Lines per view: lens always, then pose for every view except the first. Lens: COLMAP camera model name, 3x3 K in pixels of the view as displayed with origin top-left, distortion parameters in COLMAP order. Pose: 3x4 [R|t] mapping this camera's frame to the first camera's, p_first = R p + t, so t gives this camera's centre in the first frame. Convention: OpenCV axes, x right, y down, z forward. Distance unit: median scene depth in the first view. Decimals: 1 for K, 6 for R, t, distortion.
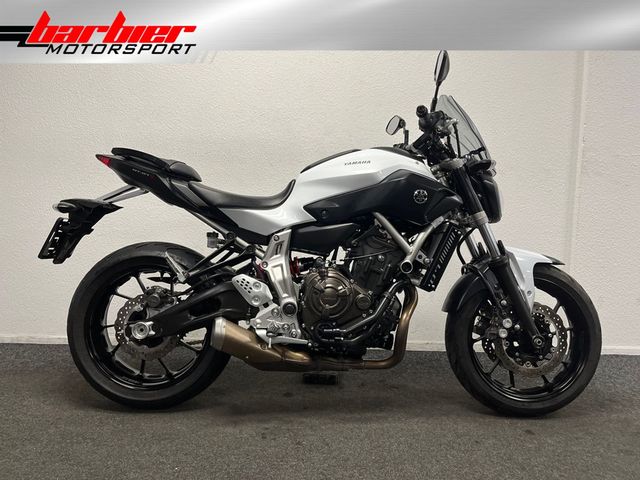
lens RADIAL K [[478.7, 0, 316.4], [0, 478.7, 241.7], [0, 0, 1]] dist [0.016291, -0.006070]
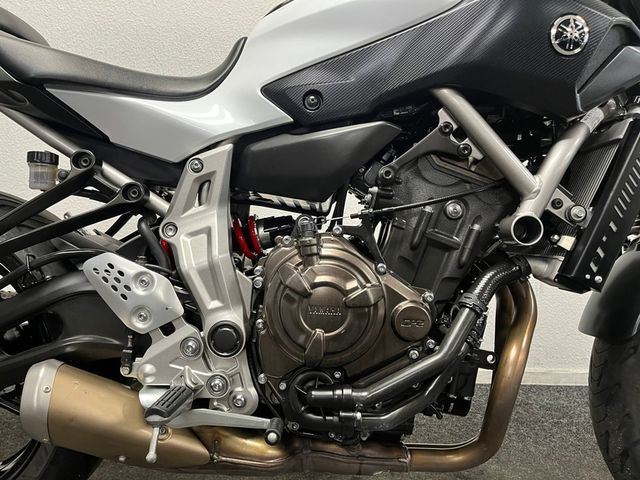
lens RADIAL K [[478.7, 0, 323.2], [0, 478.7, 239.6], [0, 0, 1]] dist [0.016291, -0.006070]
pose [[0.999757, -0.008856, -0.020183, 0.033445], [0.009126, 0.999869, 0.013353, 0.053012], [0.020062, -0.013534, 0.999707, 0.597283]]
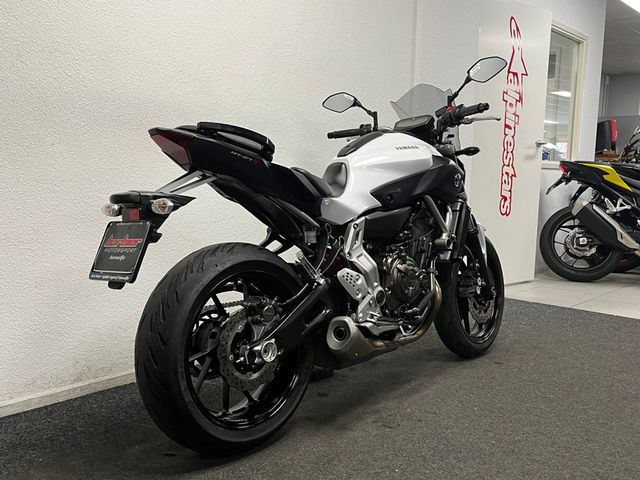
lens RADIAL K [[620.2, 0, 319.7], [0, 620.2, 241.0], [0, 0, 1]] dist [-0.002485, 0.000000]
pose [[0.688188, -0.091406, 0.719751, -1.037852], [0.056548, 0.995772, 0.072391, -0.072889], [-0.723325, -0.009119, 0.690447, 0.210318]]
